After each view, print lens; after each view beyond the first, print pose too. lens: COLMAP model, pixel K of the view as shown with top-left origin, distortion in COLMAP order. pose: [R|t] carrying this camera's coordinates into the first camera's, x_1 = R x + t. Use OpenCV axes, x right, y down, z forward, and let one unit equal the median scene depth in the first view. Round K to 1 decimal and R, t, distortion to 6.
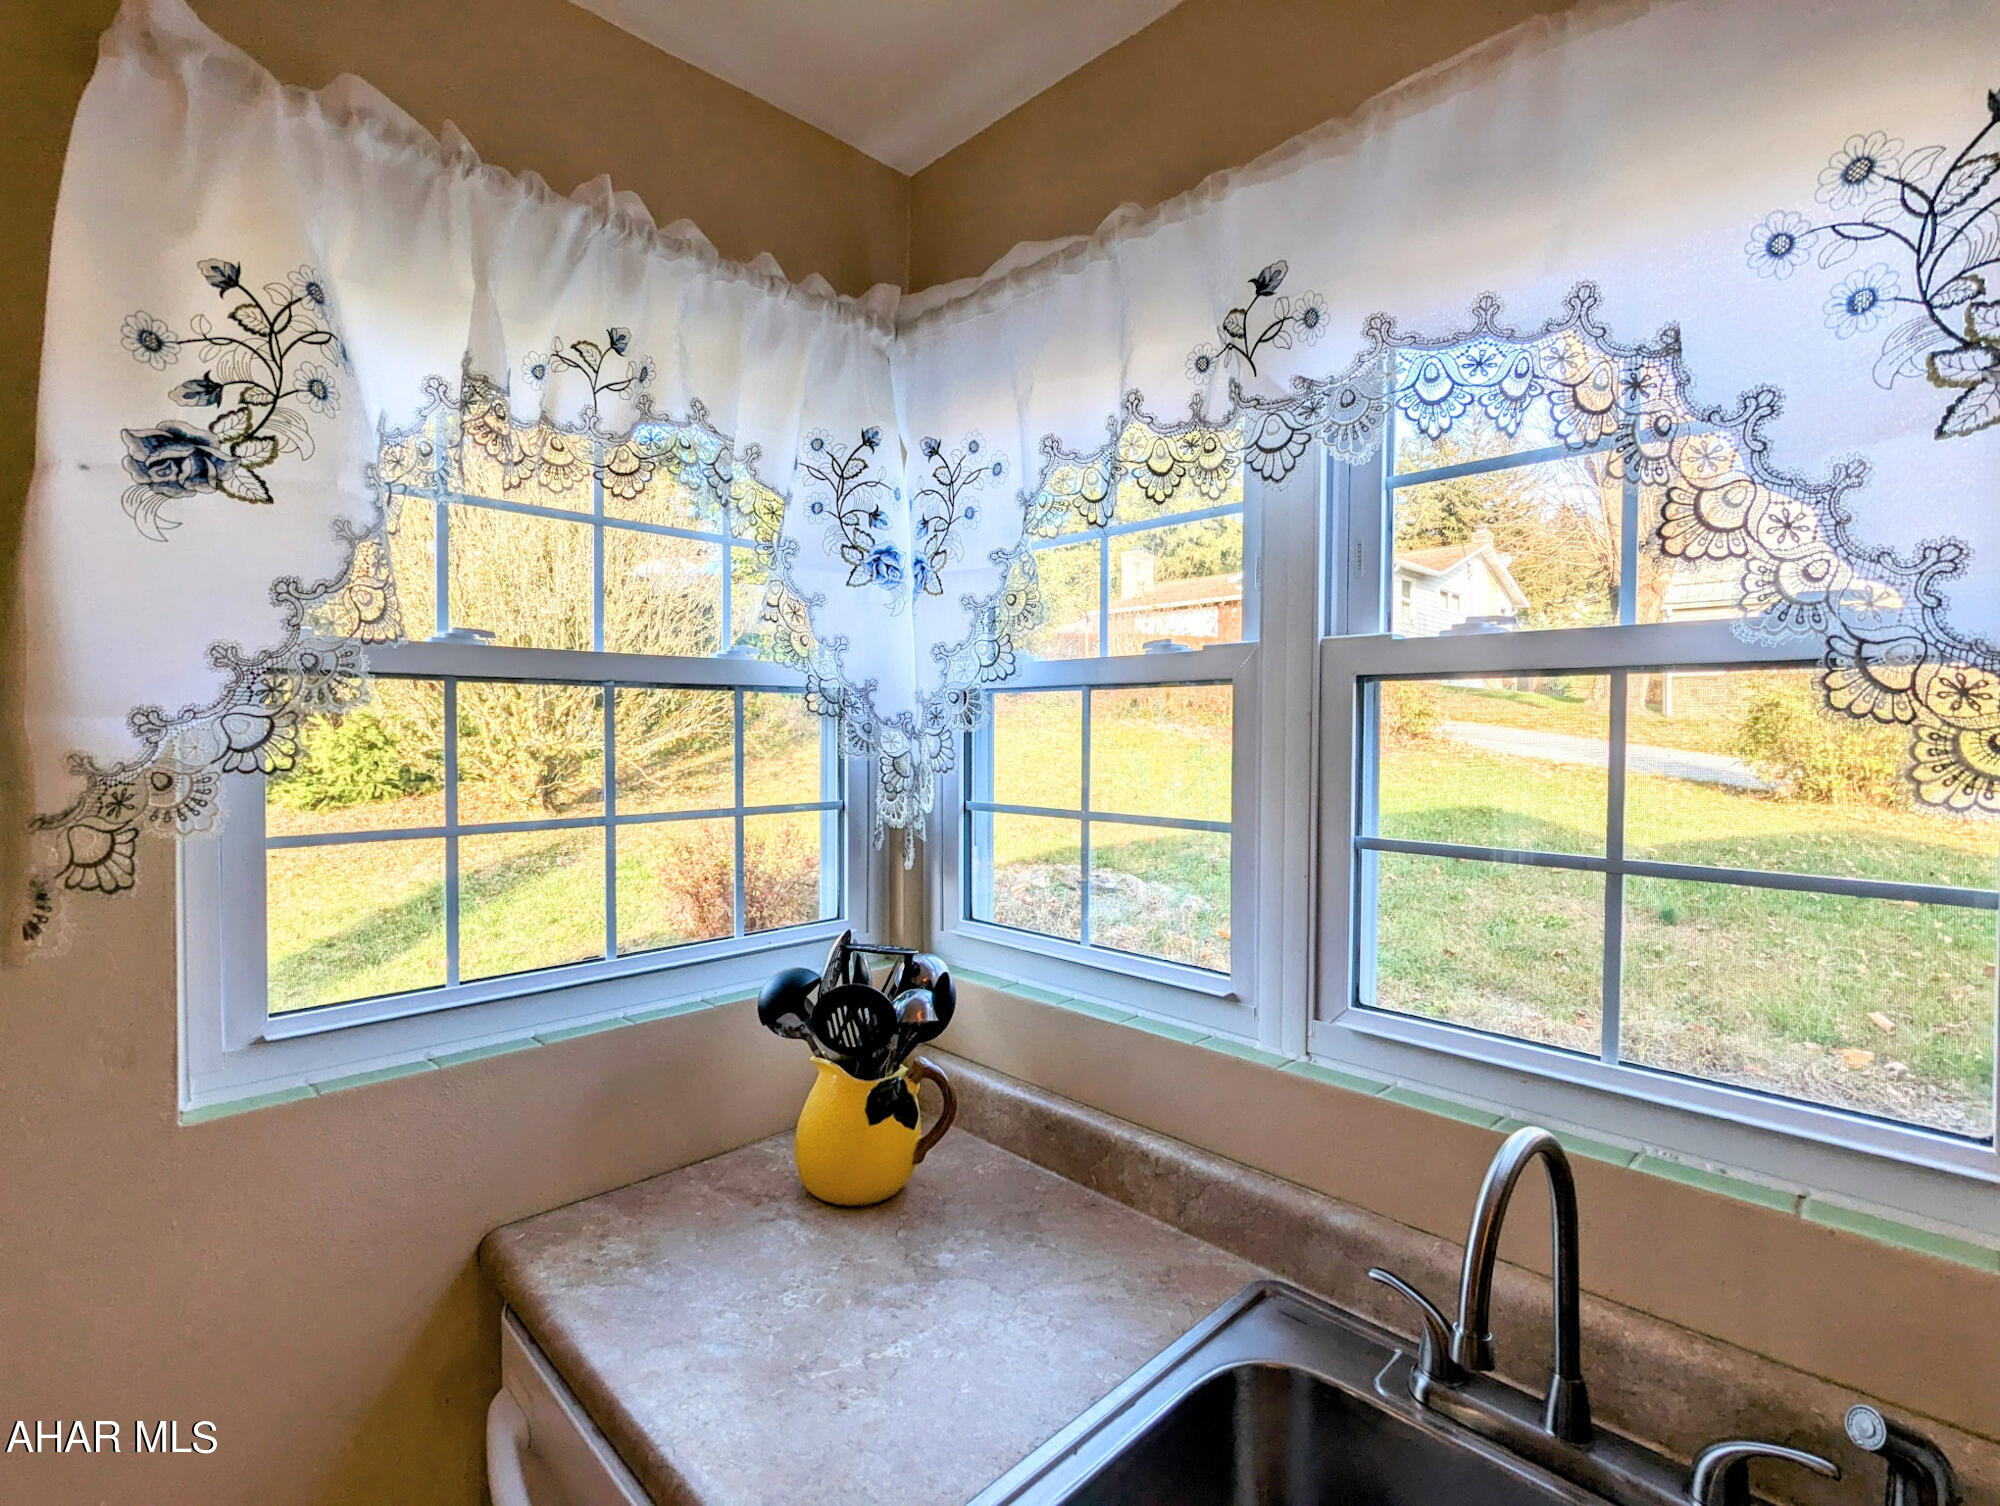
lens RADIAL K [[948.1, 0, 999.6], [0, 948.1, 747.6], [0, 0, 1]] dist [-0.005736, 0.001803]
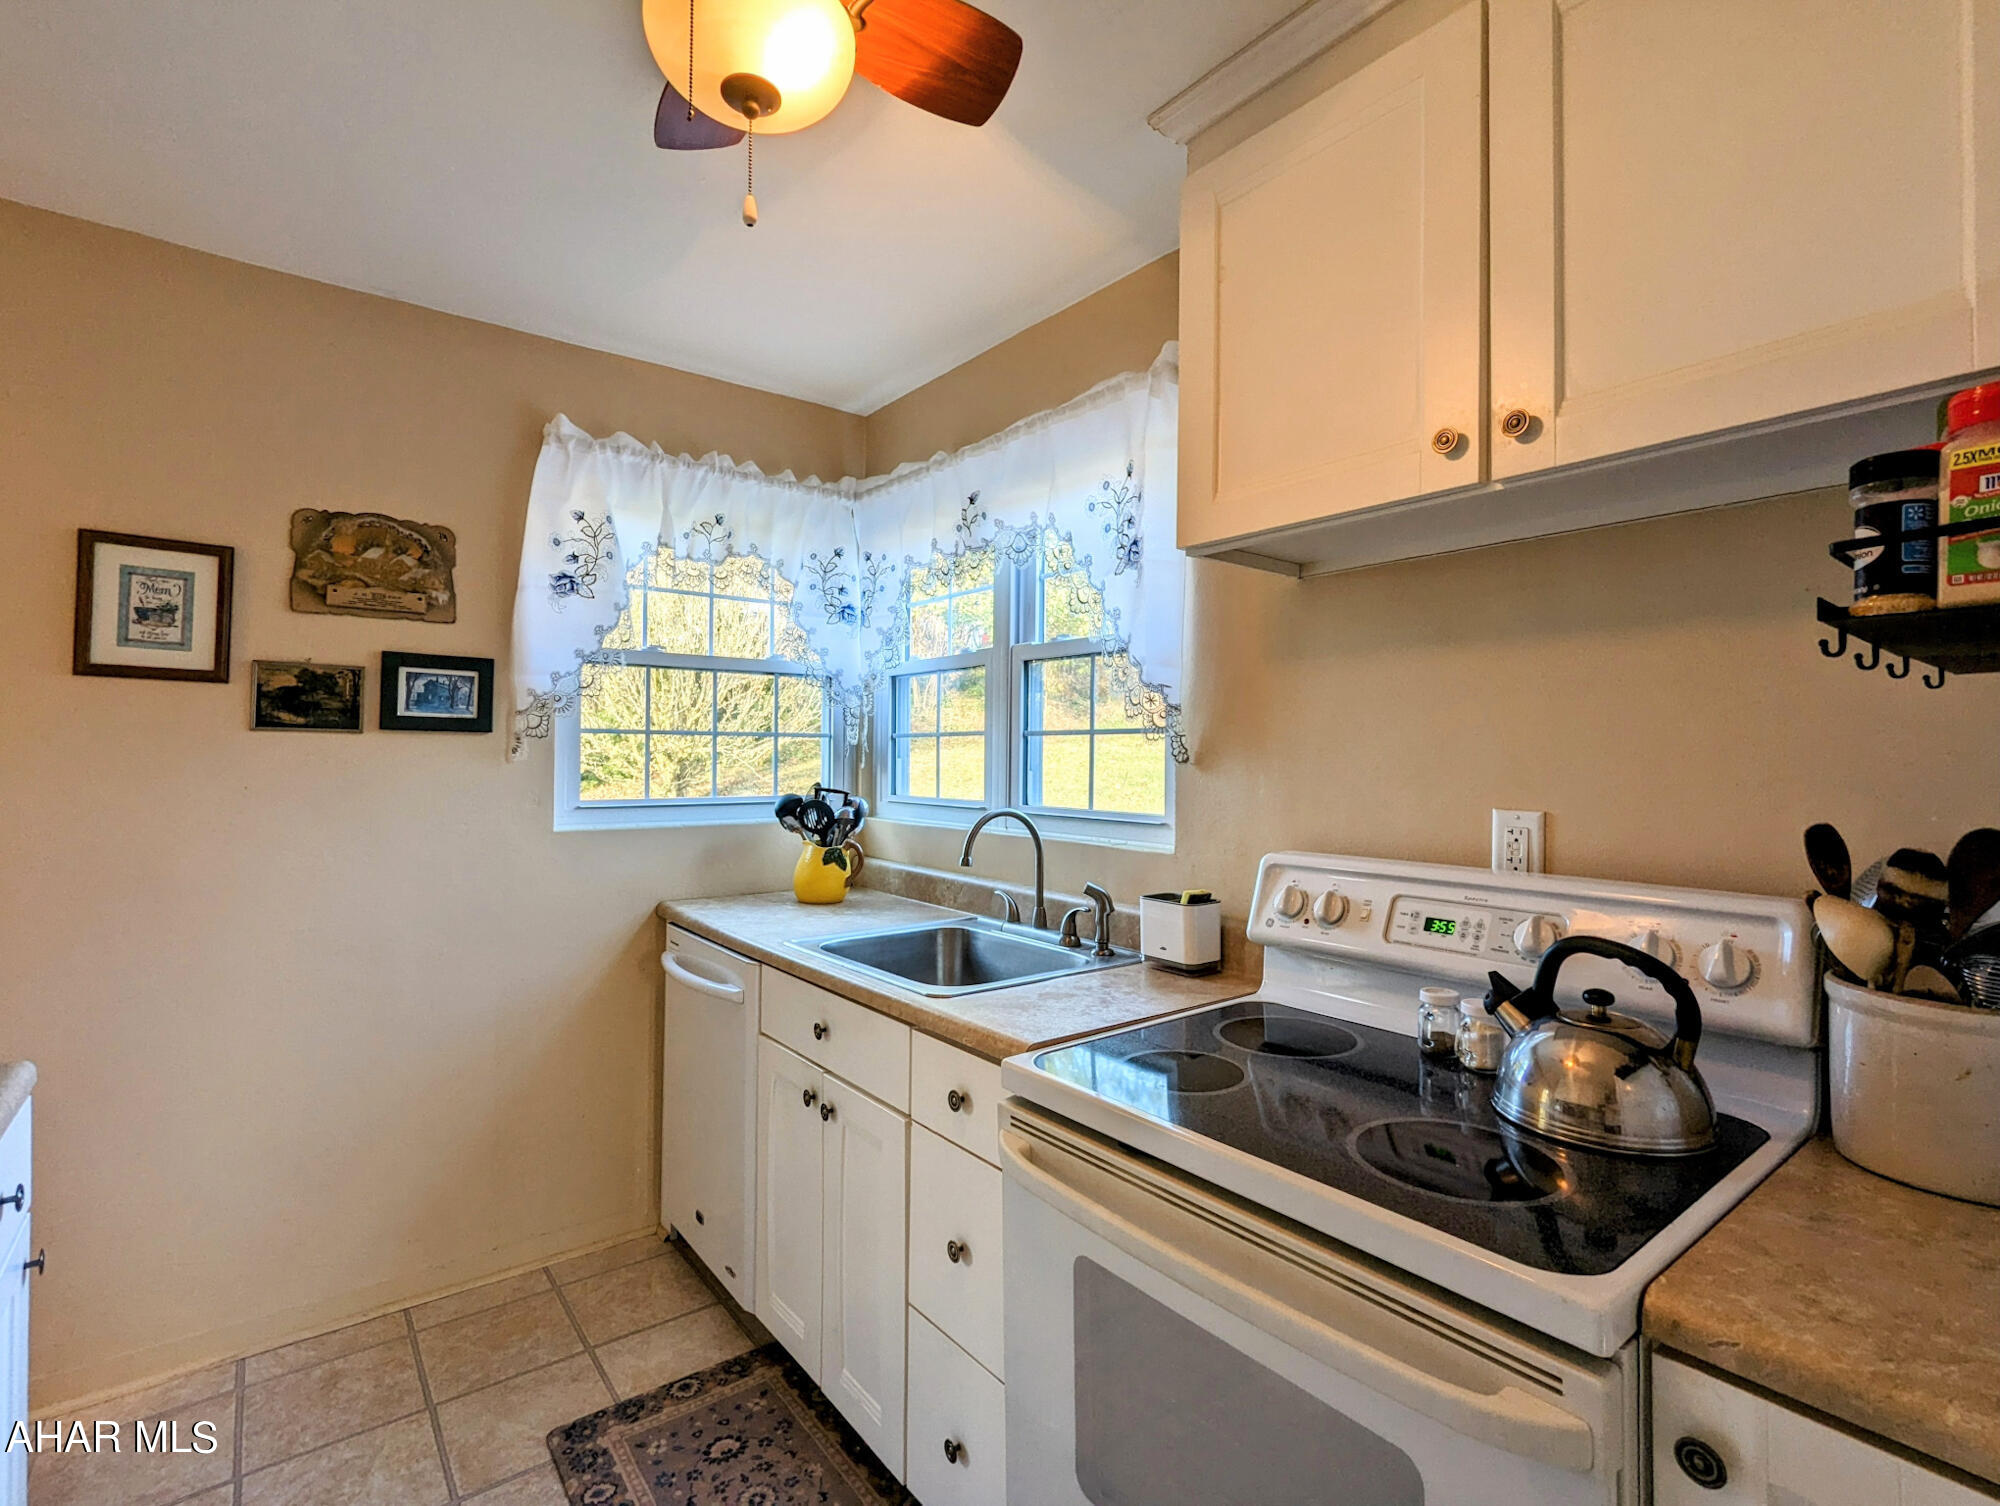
lens RADIAL K [[941.7, 0, 1000.0], [0, 941.7, 753.0], [0, 0, 1]] dist [-0.002328, -0.001914]
pose [[0.993391, 0.002661, -0.114745, 0.527058], [-0.005369, 0.999714, -0.023298, 0.182880], [0.114650, 0.023760, 0.993122, -1.156873]]
